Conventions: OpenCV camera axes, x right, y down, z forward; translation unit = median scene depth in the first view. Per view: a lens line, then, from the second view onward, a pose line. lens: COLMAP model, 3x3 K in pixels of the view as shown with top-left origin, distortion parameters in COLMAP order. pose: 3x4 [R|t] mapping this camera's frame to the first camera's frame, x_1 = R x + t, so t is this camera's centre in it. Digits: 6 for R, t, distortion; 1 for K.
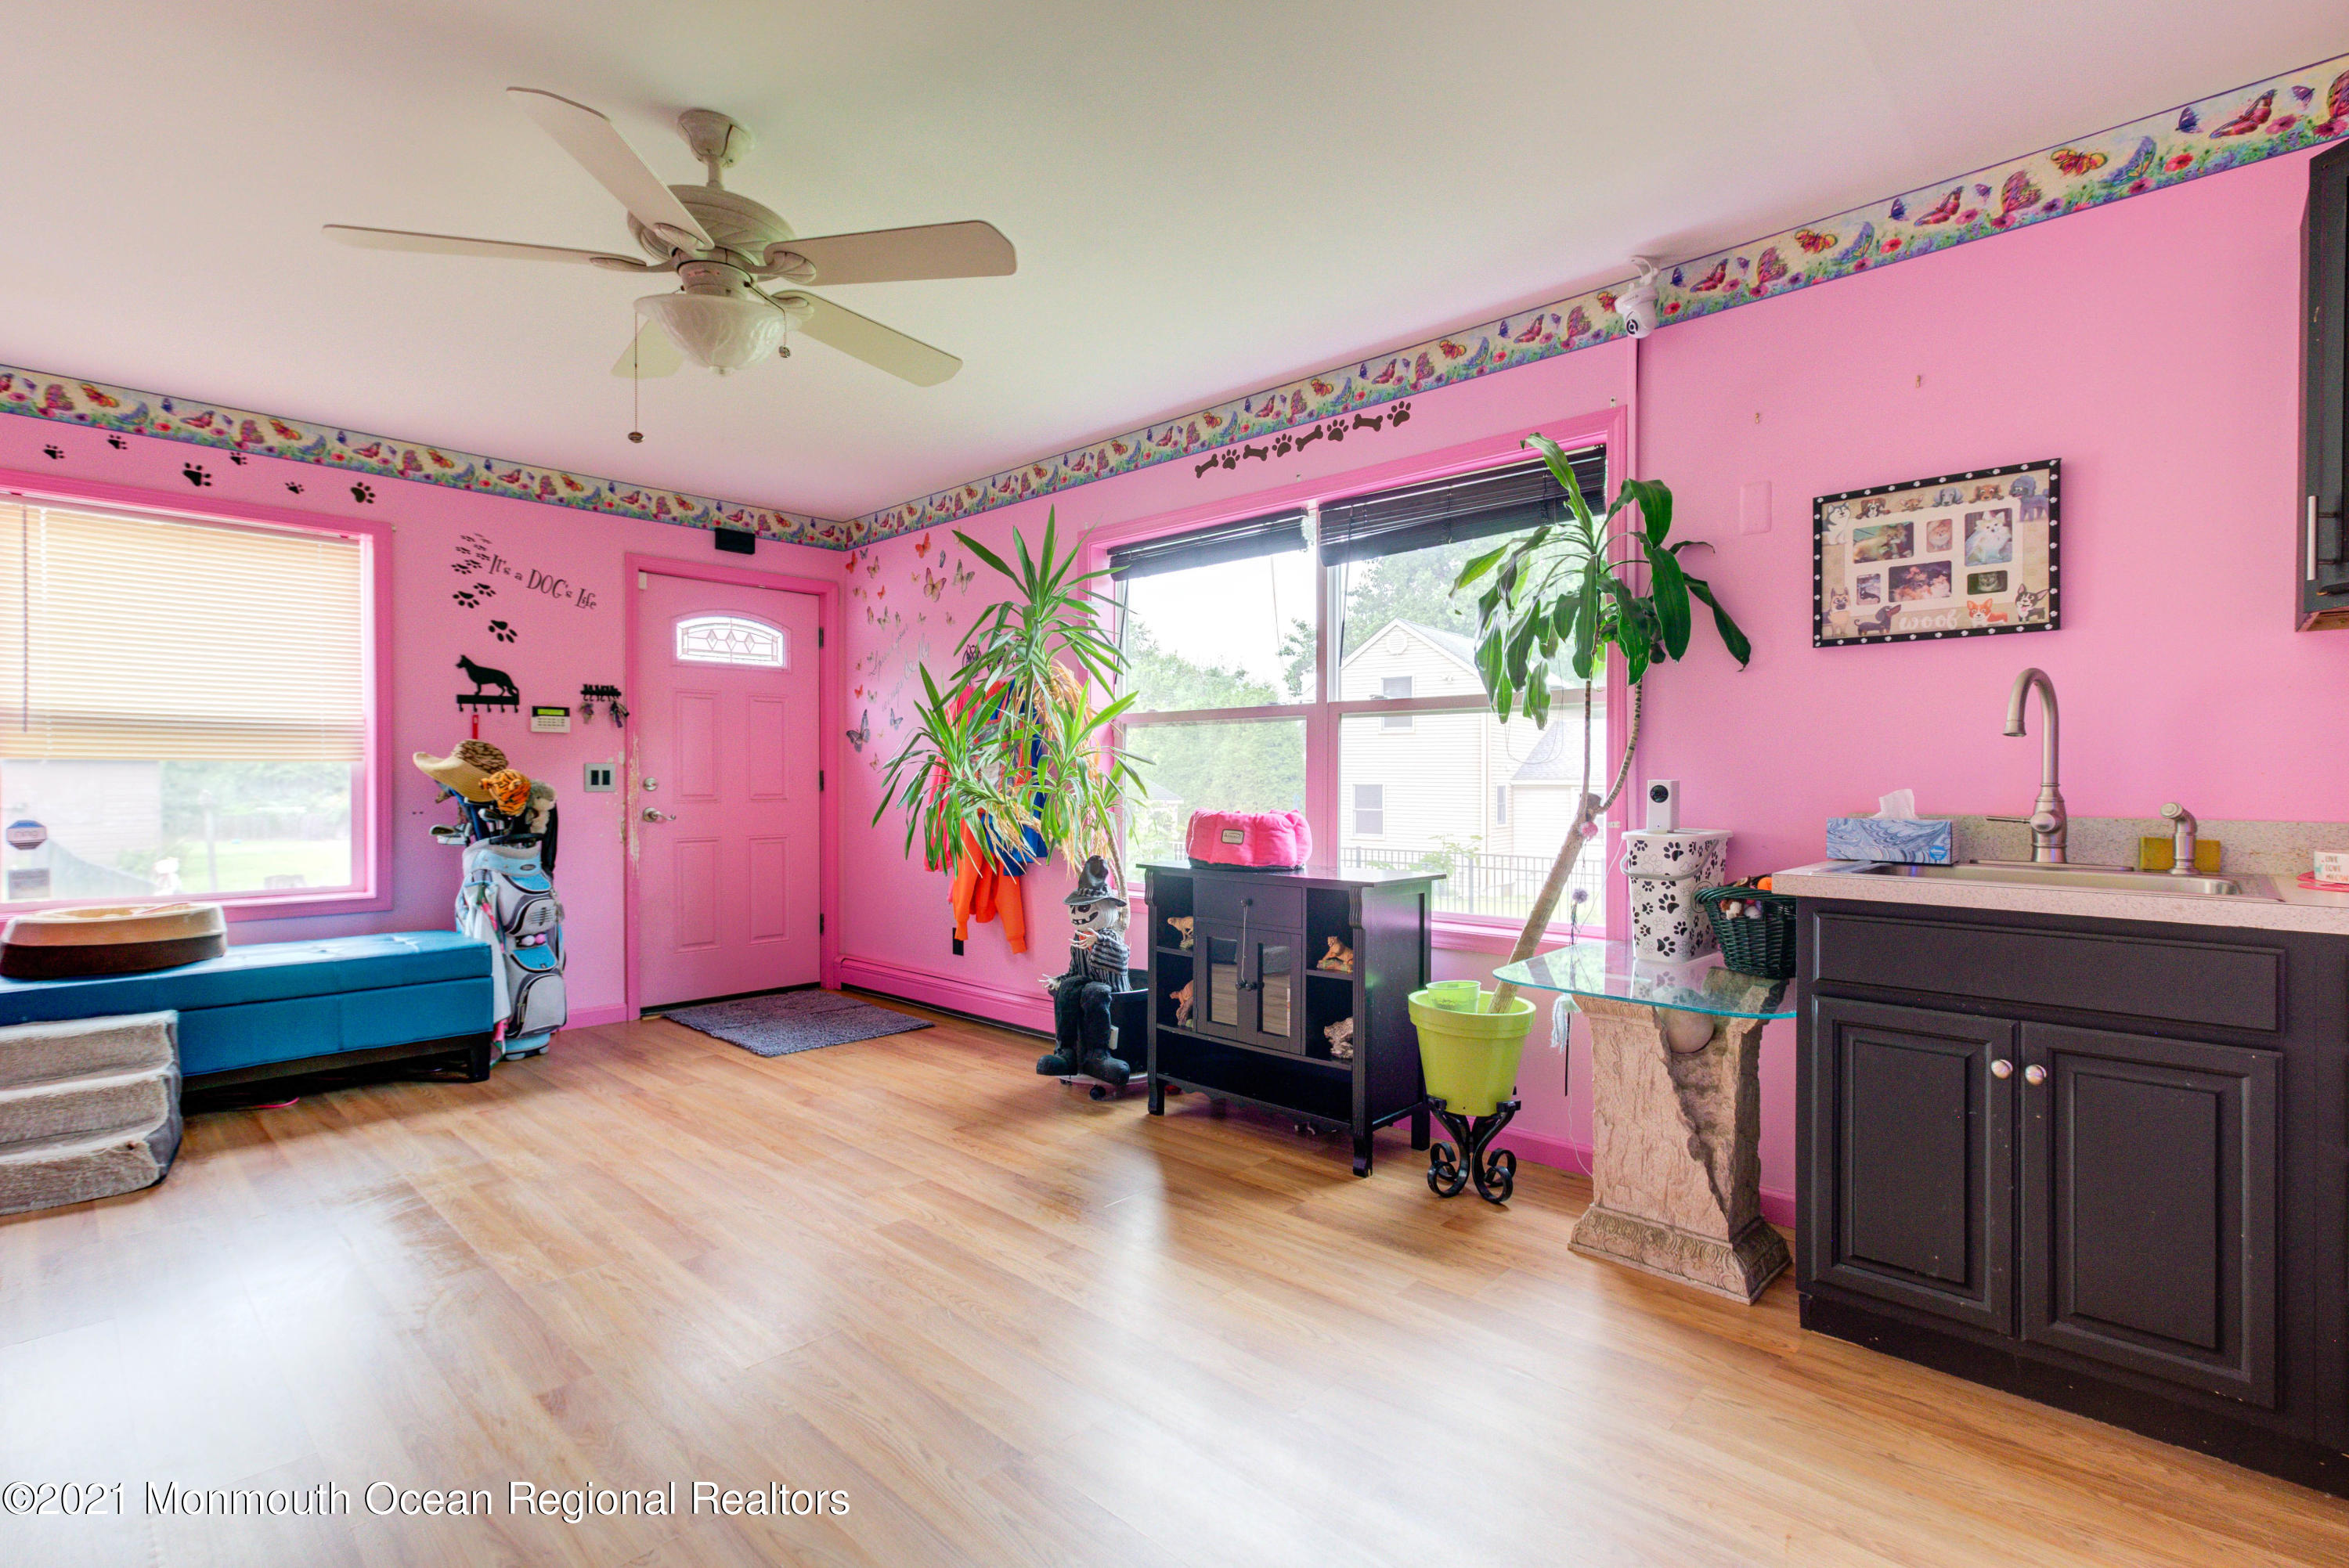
lens RADIAL K [[1094.0, 0, 1184.0], [0, 1094.0, 791.8], [0, 0, 1]] dist [-0.001987, 0.000293]
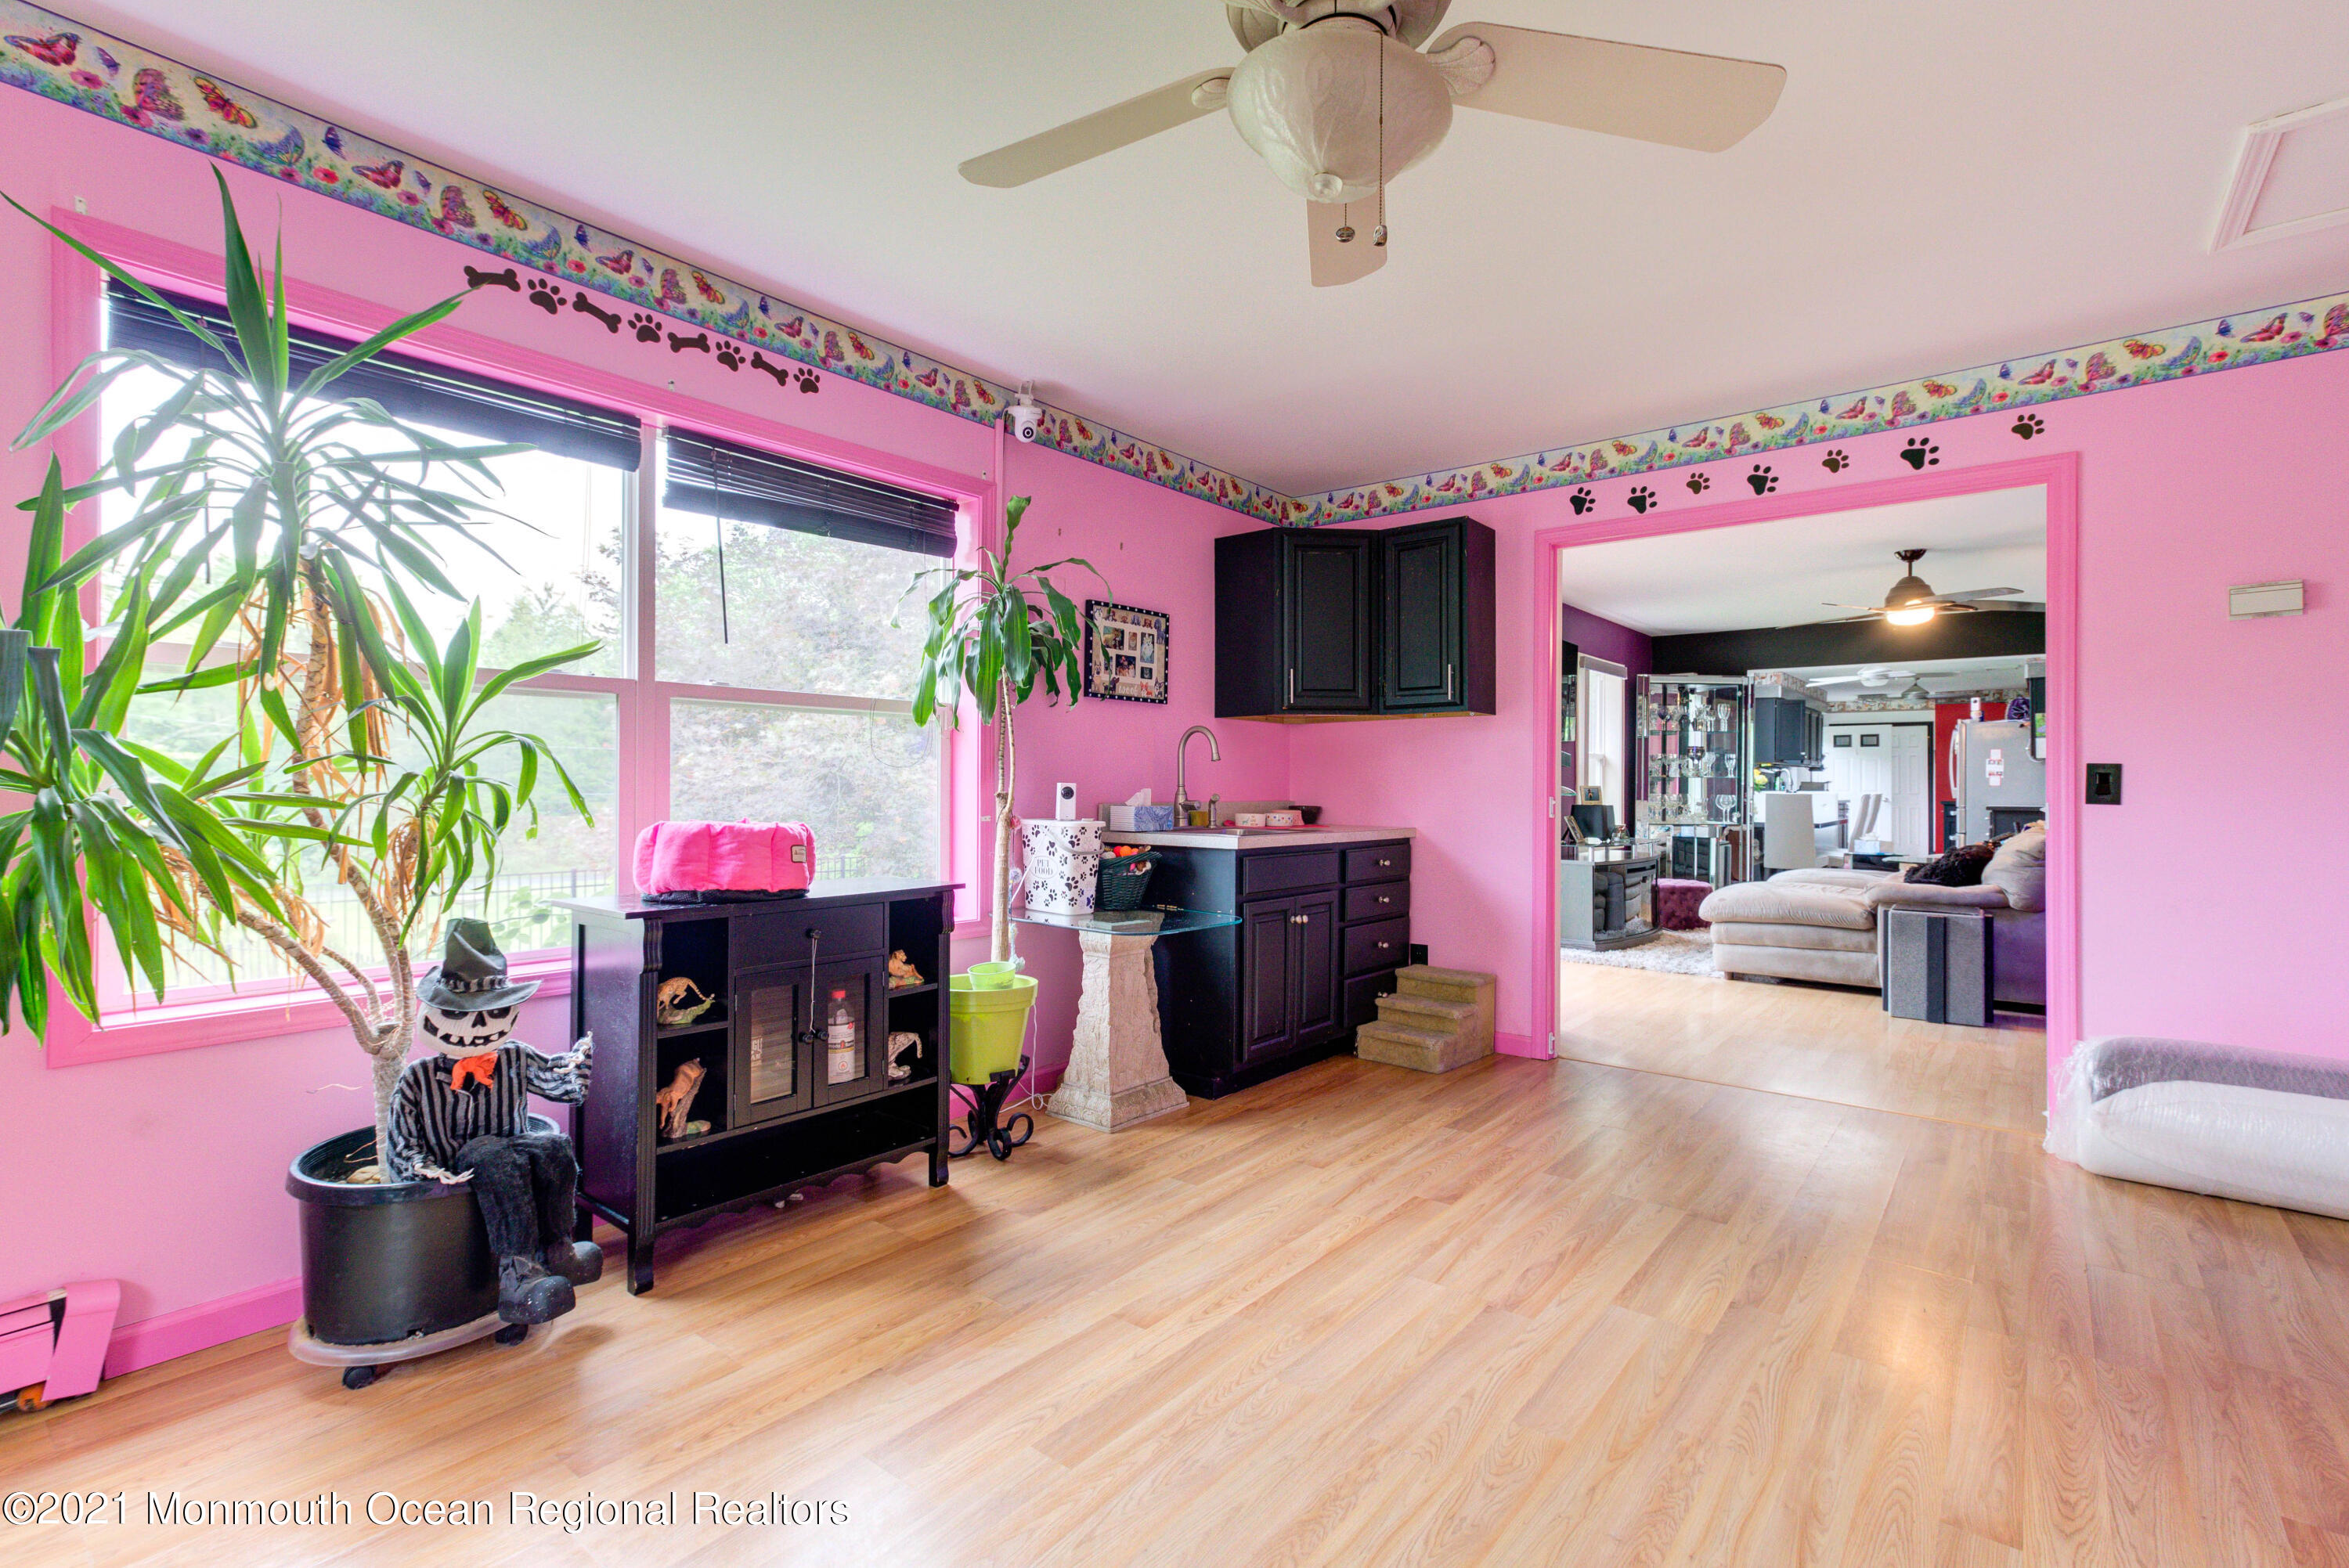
lens RADIAL K [[1106.4, 0, 1170.7], [0, 1106.4, 770.7], [0, 0, 1]] dist [0.000903, 0.003277]
pose [[-0.087529, -0.002474, 0.996159, -0.727615], [-0.007418, 0.999971, 0.001832, -0.023056], [-0.996134, -0.007229, -0.087545, 0.751707]]
